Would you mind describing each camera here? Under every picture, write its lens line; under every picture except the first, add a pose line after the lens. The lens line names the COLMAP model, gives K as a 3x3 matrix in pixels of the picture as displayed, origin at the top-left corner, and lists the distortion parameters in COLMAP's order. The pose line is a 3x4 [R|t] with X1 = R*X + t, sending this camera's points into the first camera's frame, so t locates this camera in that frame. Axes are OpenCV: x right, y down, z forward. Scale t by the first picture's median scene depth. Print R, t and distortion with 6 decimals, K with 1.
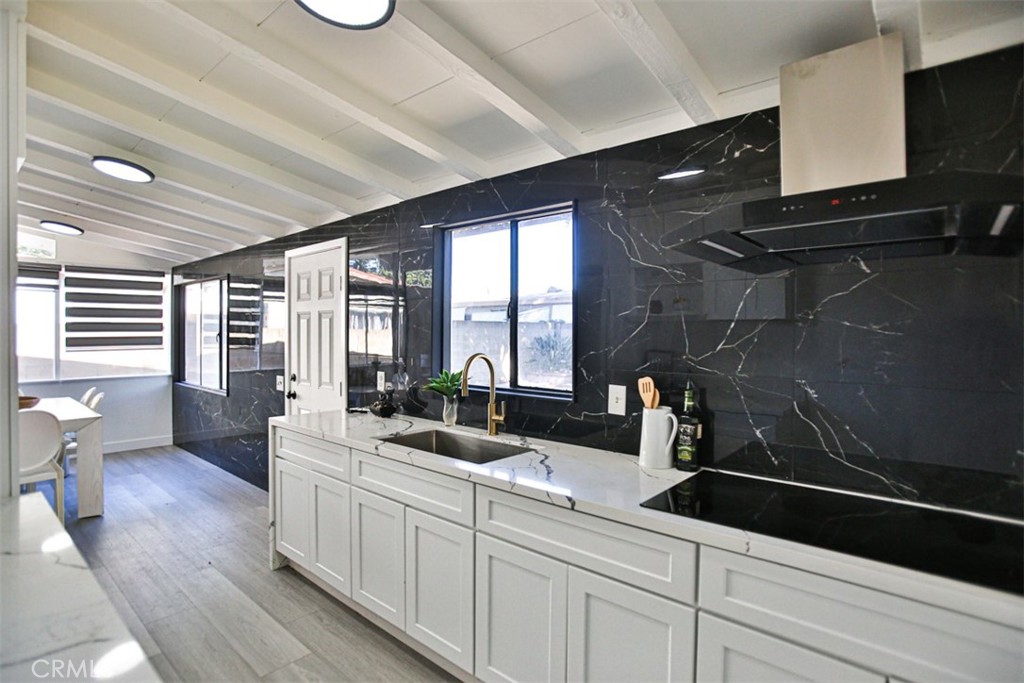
lens RADIAL K [[525.1, 0, 513.0], [0, 525.1, 324.0], [0, 0, 1]] dist [-0.034901, 0.000635]
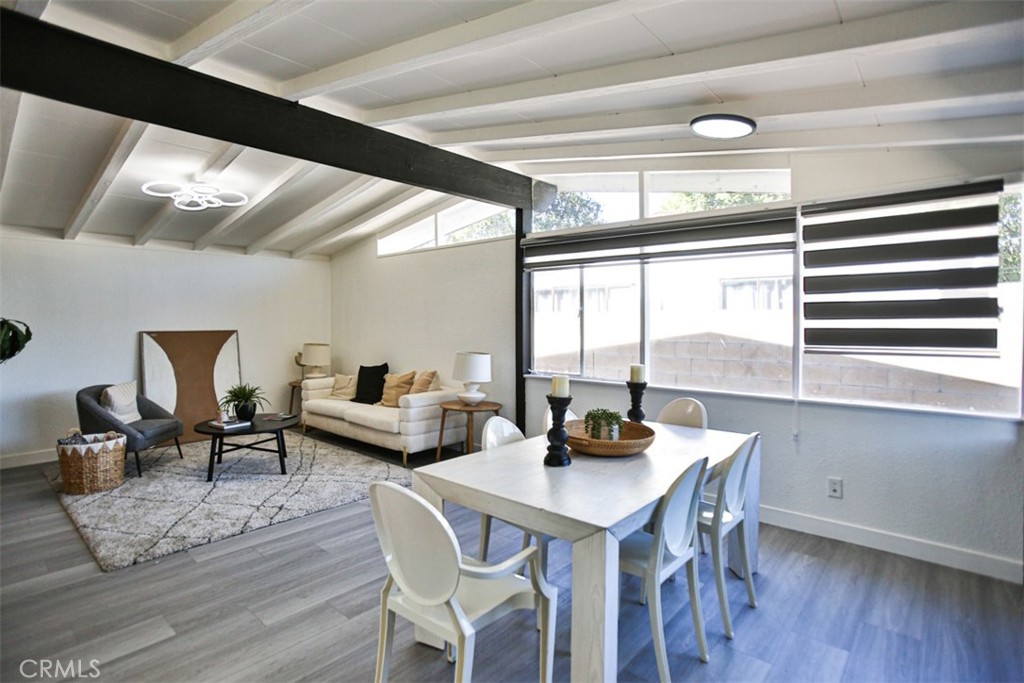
lens RADIAL K [[525.1, 0, 513.0], [0, 525.1, 324.0], [0, 0, 1]] dist [-0.034901, 0.000635]
pose [[-0.000526, 0.002070, -0.999998, -0.274282], [0.009189, 0.999956, 0.002065, 0.016790], [0.999958, -0.009188, -0.000545, 0.659236]]
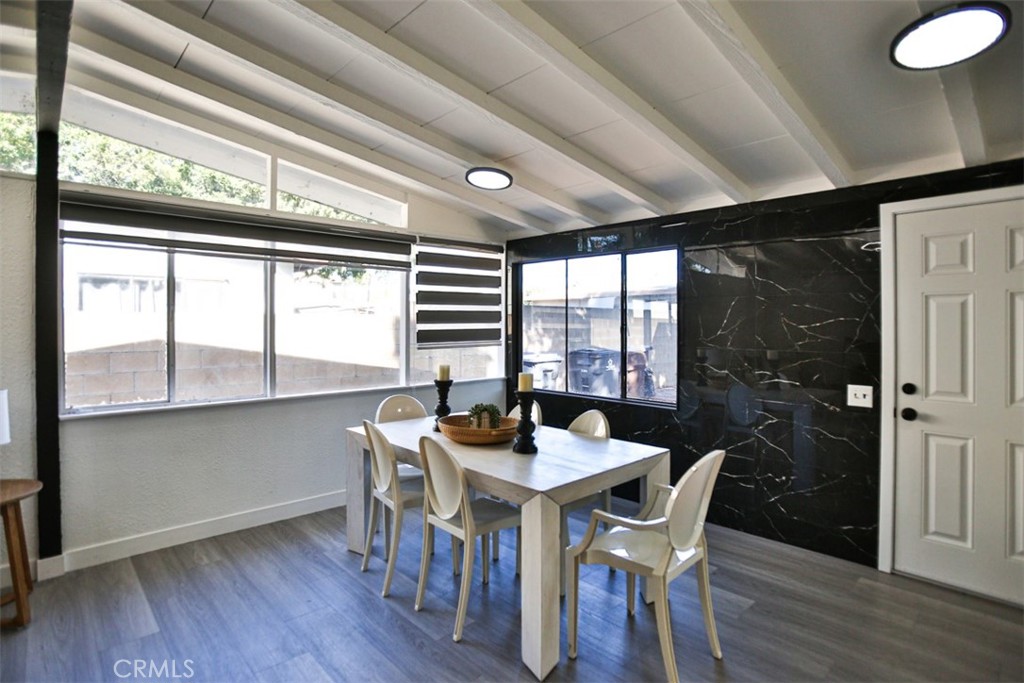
lens RADIAL K [[525.1, 0, 513.0], [0, 525.1, 324.0], [0, 0, 1]] dist [-0.034901, 0.000635]
pose [[0.993142, -0.005991, -0.116761, -0.636913], [0.007068, 0.999936, 0.008811, 0.010381], [0.116701, -0.009576, 0.993121, 0.232907]]
